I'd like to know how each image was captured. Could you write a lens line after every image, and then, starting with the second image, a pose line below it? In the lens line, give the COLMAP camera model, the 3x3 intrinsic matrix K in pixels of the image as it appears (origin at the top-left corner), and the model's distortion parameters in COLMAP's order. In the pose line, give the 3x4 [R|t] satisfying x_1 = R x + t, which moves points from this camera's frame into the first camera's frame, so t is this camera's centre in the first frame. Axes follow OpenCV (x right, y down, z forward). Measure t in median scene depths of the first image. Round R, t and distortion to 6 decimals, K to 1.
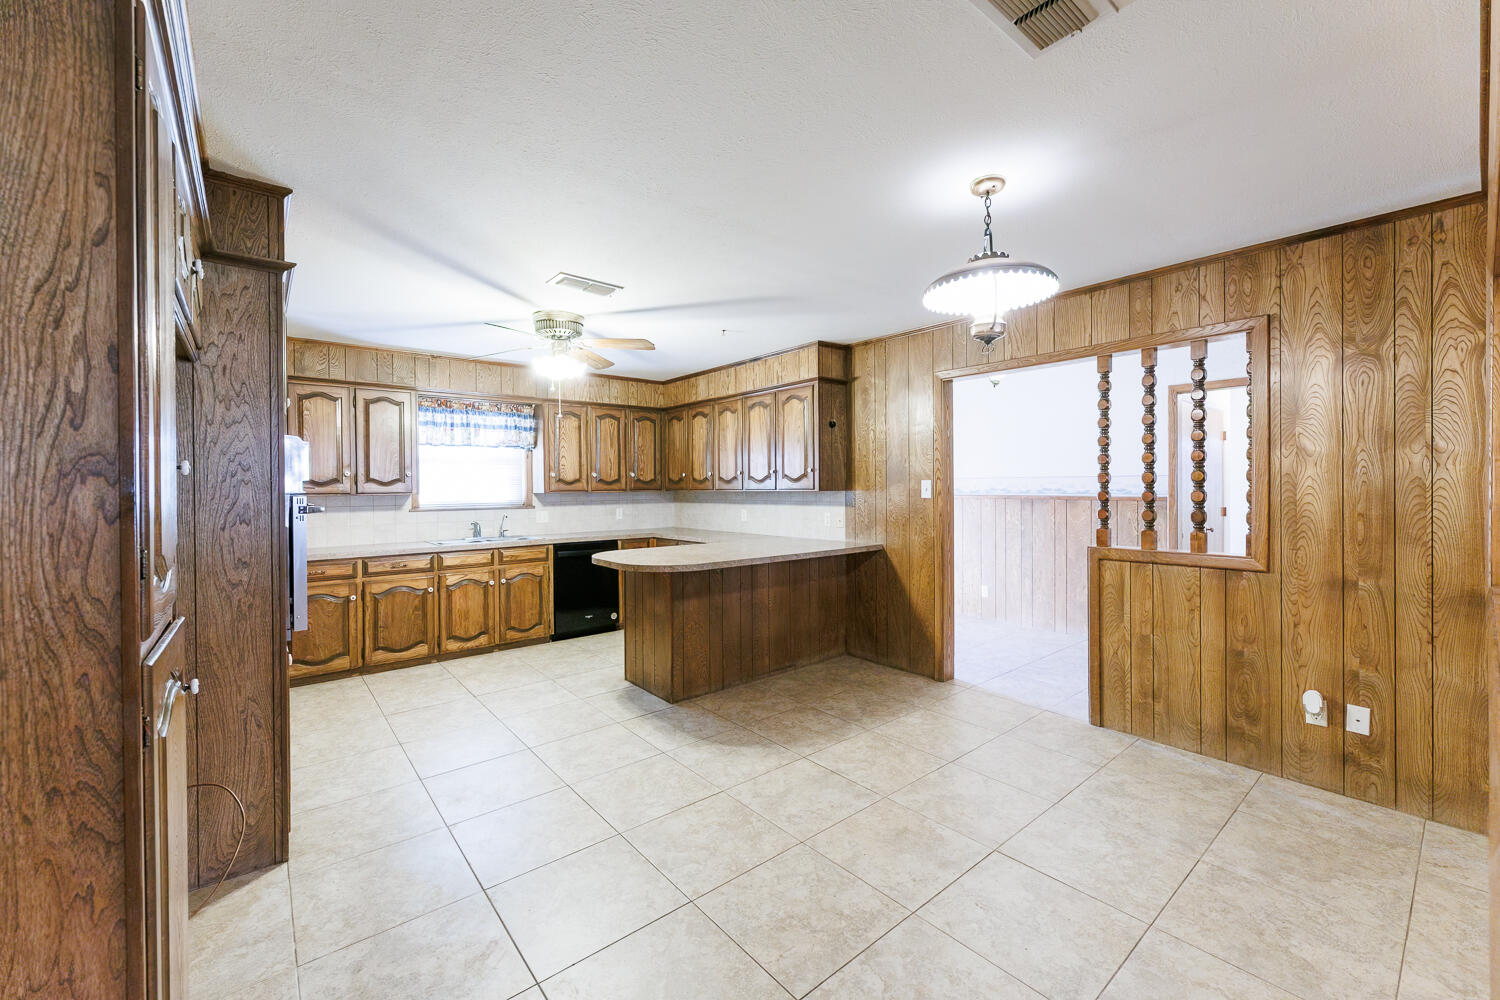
lens RADIAL K [[602.2, 0, 753.9], [0, 602.2, 492.8], [0, 0, 1]] dist [0.002732, -0.000159]
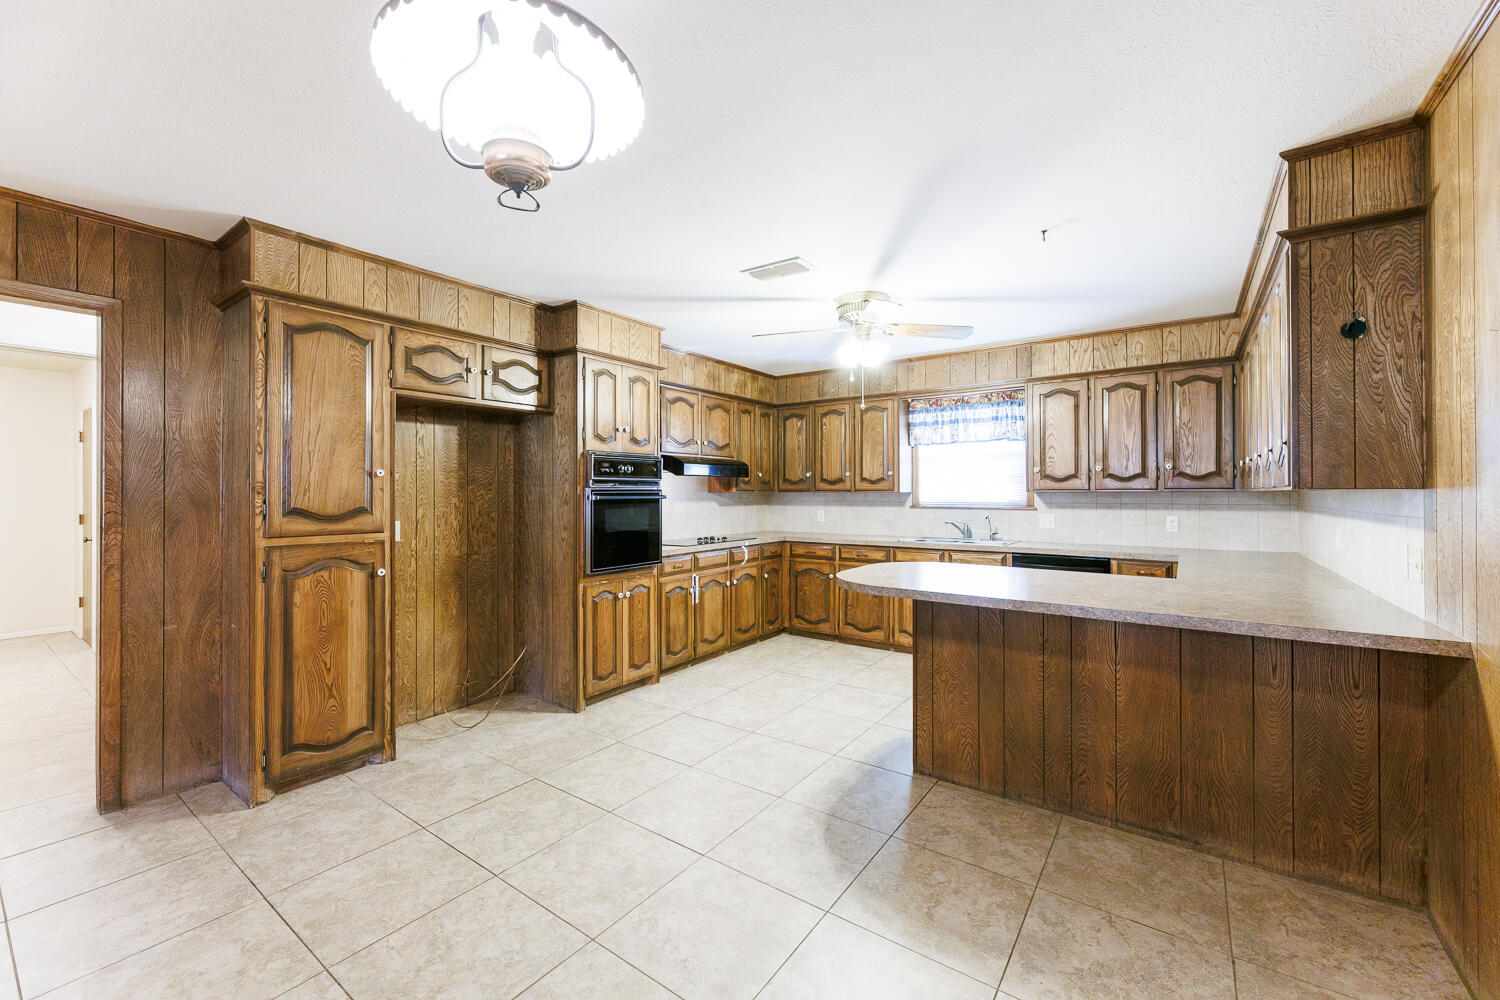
lens RADIAL K [[602.2, 0, 746.6], [0, 602.2, 490.3], [0, 0, 1]] dist [0.002732, -0.000159]
pose [[0.246352, 0.003653, -0.969174, 0.469694], [-0.011031, 0.999939, 0.000965, 0.001822], [0.969118, 0.010453, 0.246377, 0.535516]]
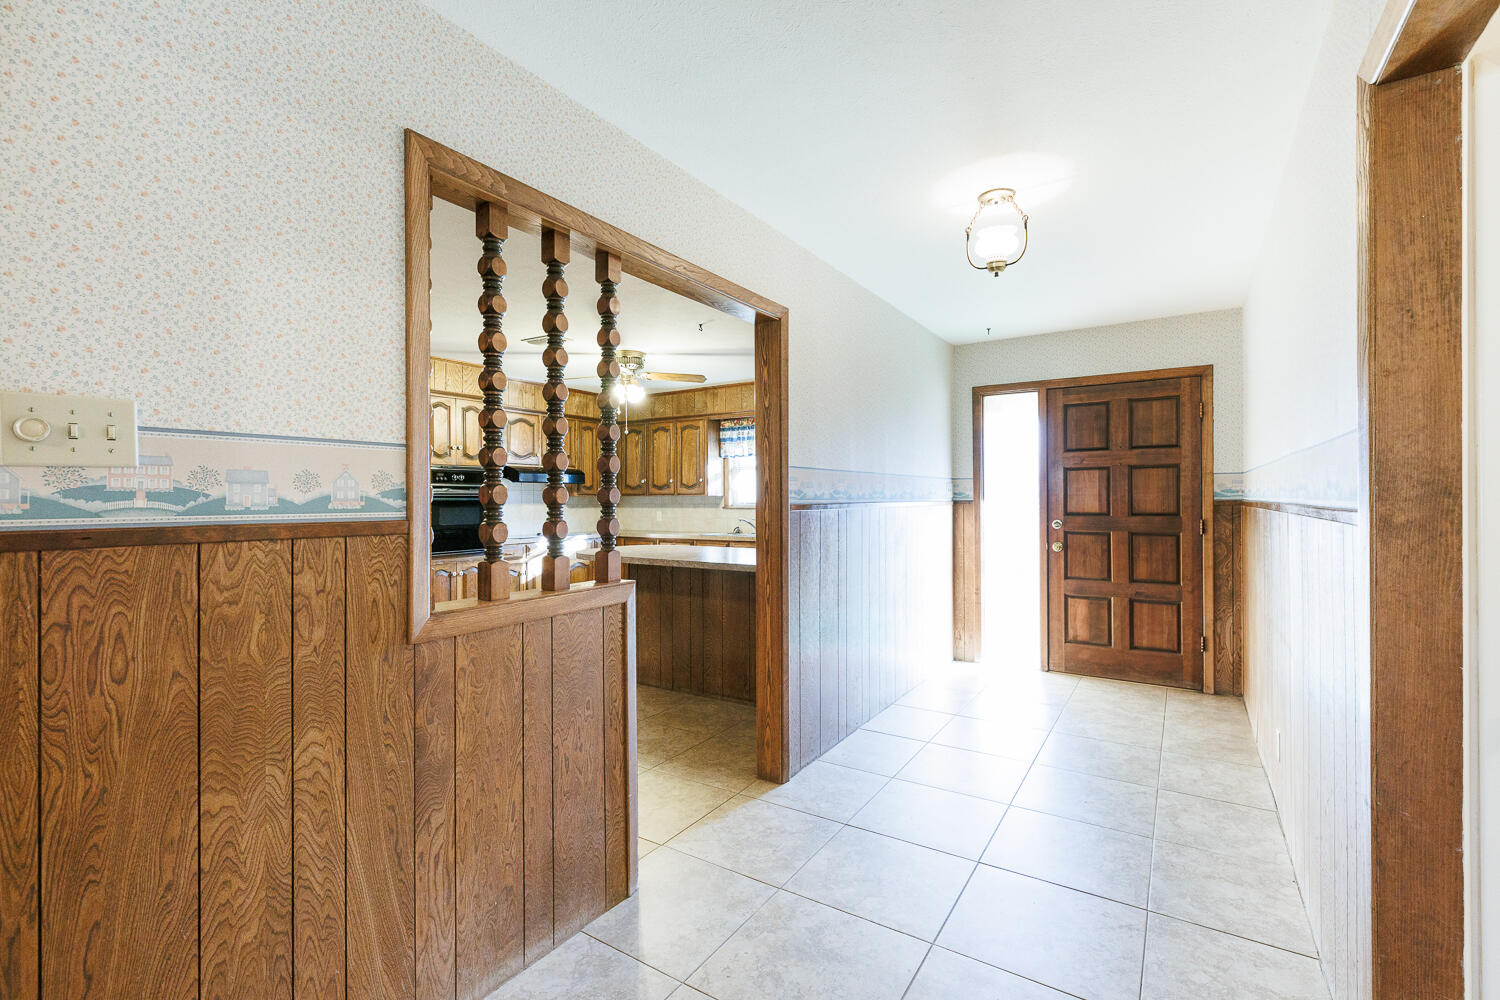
lens RADIAL K [[671.4, 0, 742.8], [0, 671.4, 494.1], [0, 0, 1]] dist [0.001170, -0.000001]
pose [[0.287873, -0.000061, -0.957669, 0.980384], [-0.010123, 0.999944, -0.003107, 0.003808], [0.957615, 0.010589, 0.287856, 0.738327]]
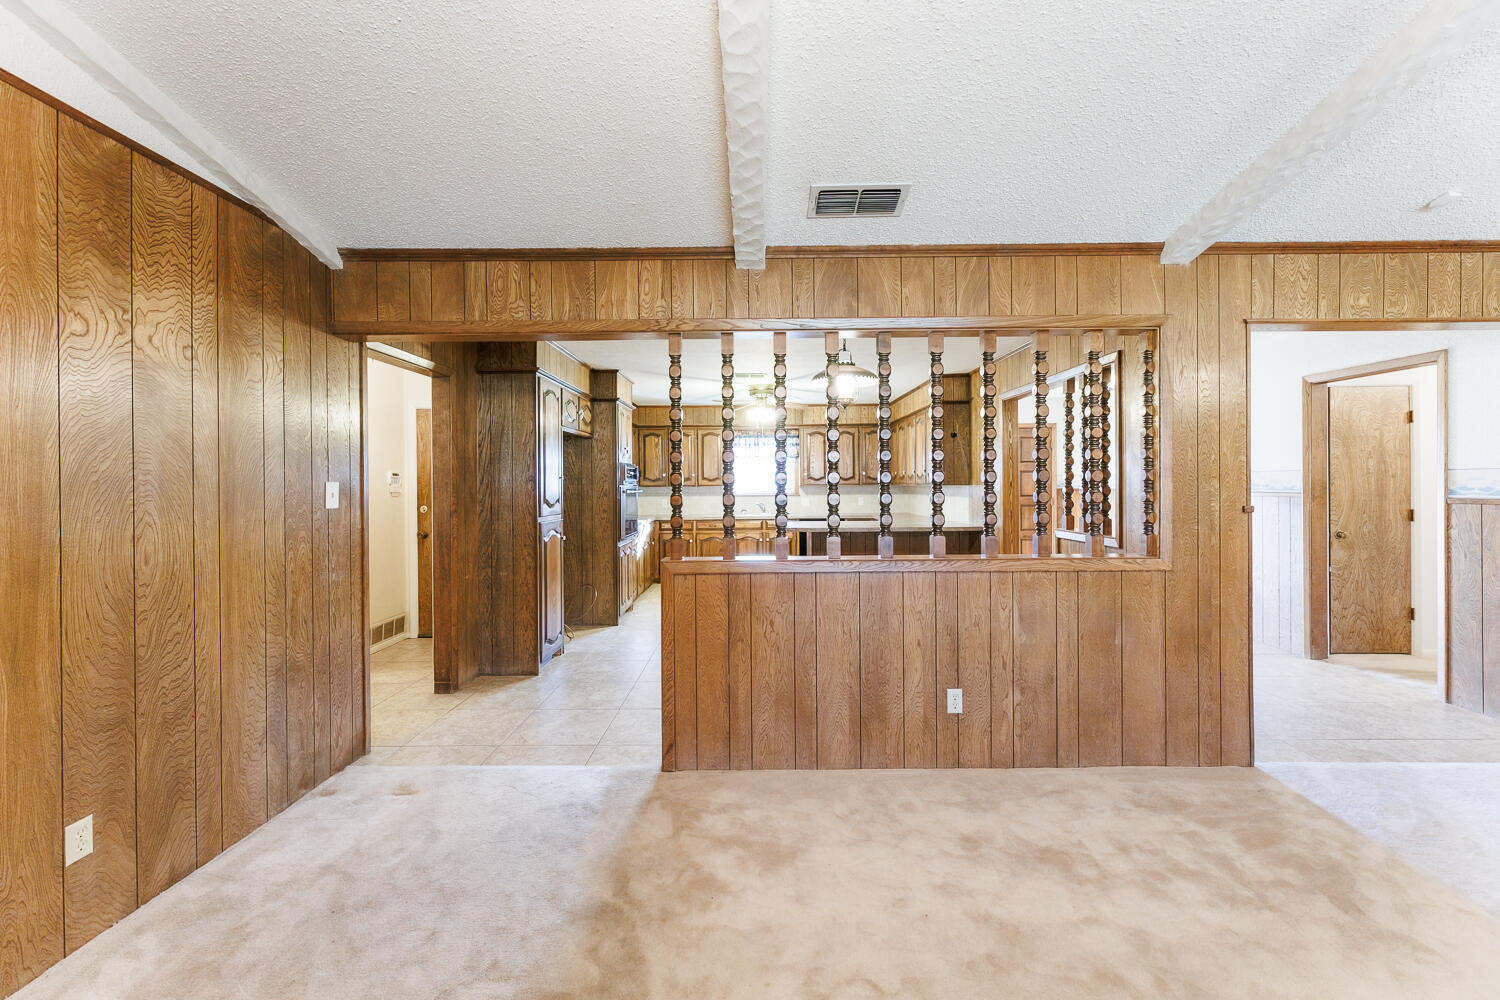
lens RADIAL K [[602.2, 0, 756.4], [0, 602.2, 486.8], [0, 0, 1]] dist [0.002732, -0.000159]
pose [[0.769069, 0.005353, -0.639143, 0.700092], [-0.005378, 0.999984, 0.001903, -0.000110], [0.639143, 0.001974, 0.769086, -0.322280]]
